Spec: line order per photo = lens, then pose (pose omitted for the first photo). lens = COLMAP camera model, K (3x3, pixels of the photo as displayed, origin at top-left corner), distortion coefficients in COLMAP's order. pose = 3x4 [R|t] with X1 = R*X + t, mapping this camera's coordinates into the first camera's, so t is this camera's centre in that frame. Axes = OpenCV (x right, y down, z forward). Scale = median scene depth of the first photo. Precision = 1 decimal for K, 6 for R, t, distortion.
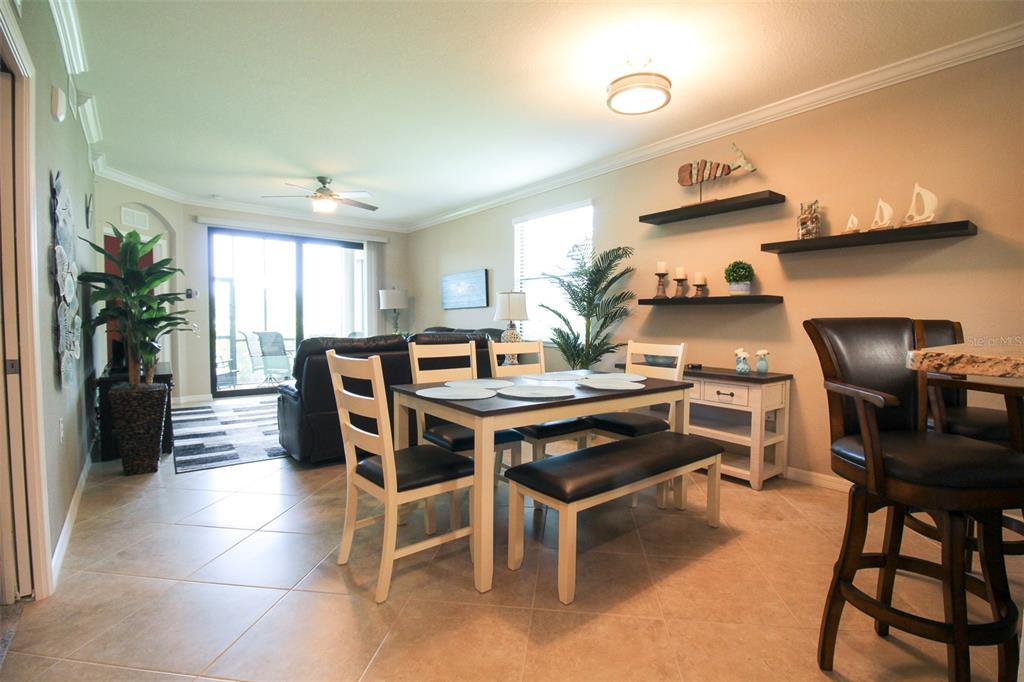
lens RADIAL K [[485.2, 0, 517.4], [0, 485.2, 341.0], [0, 0, 1]] dist [0.001272, -0.014275]
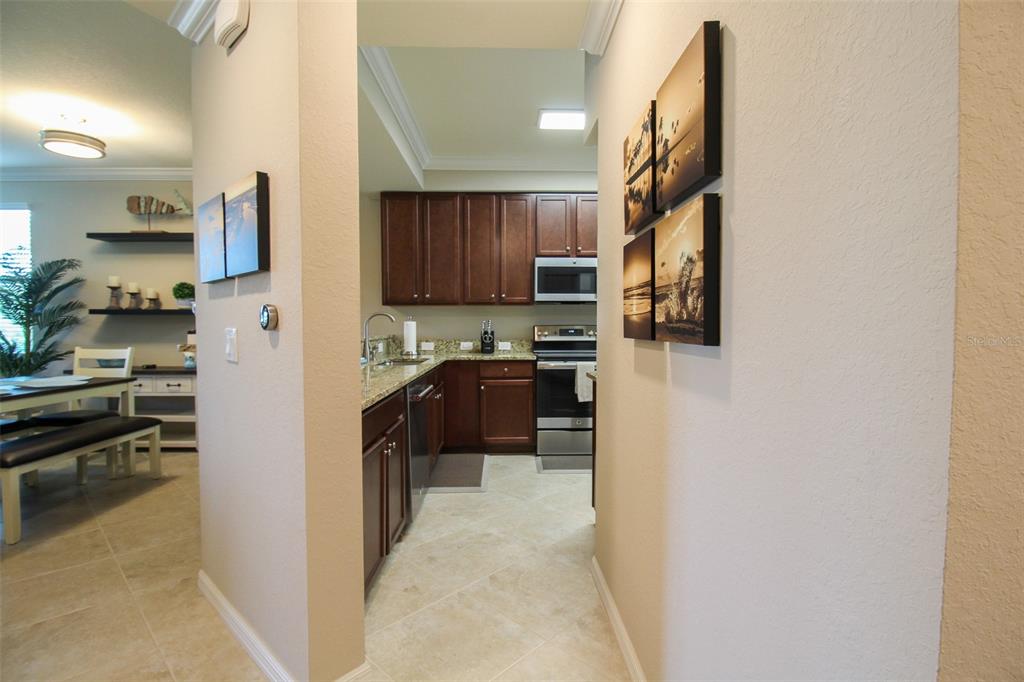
lens RADIAL K [[490.3, 0, 522.7], [0, 490.3, 340.5], [0, 0, 1]] dist [0.000222, -0.013301]
pose [[0.594157, -0.032534, 0.803691, -0.054412], [0.037809, 0.999207, 0.012497, 0.007474], [-0.803460, 0.022962, 0.594916, -0.462857]]
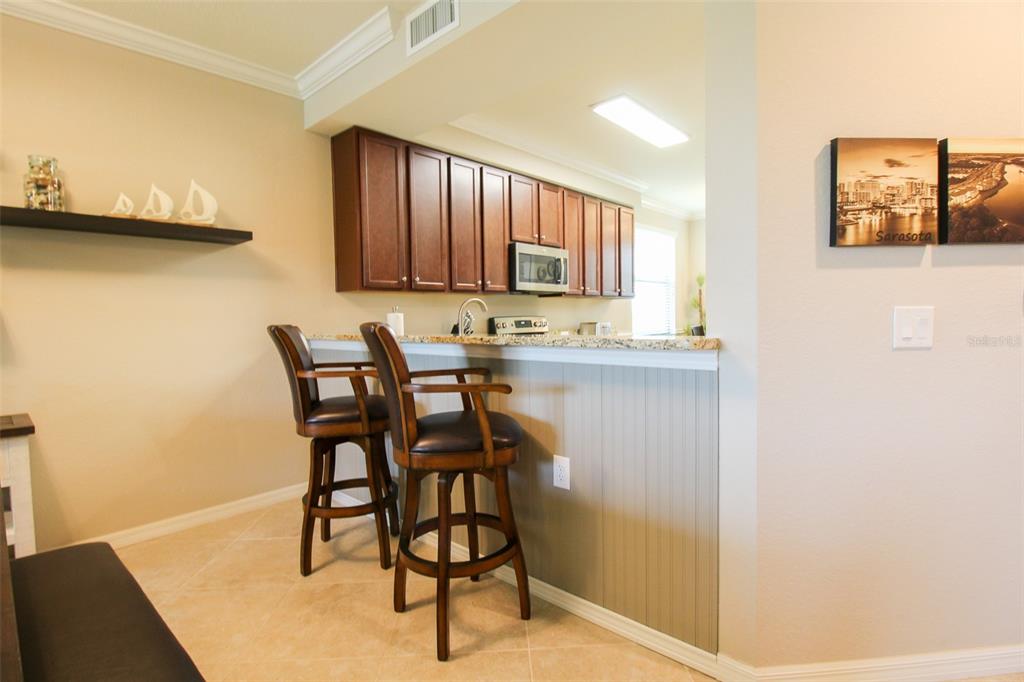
lens RADIAL K [[500.2, 0, 512.0], [0, 500.2, 341.0], [0, 0, 1]] dist [0.000097, -0.015994]
pose [[-0.167753, -0.045179, 0.984793, -0.171739], [0.062704, 0.996438, 0.056395, -0.022248], [-0.983833, 0.071211, -0.164323, 0.407375]]
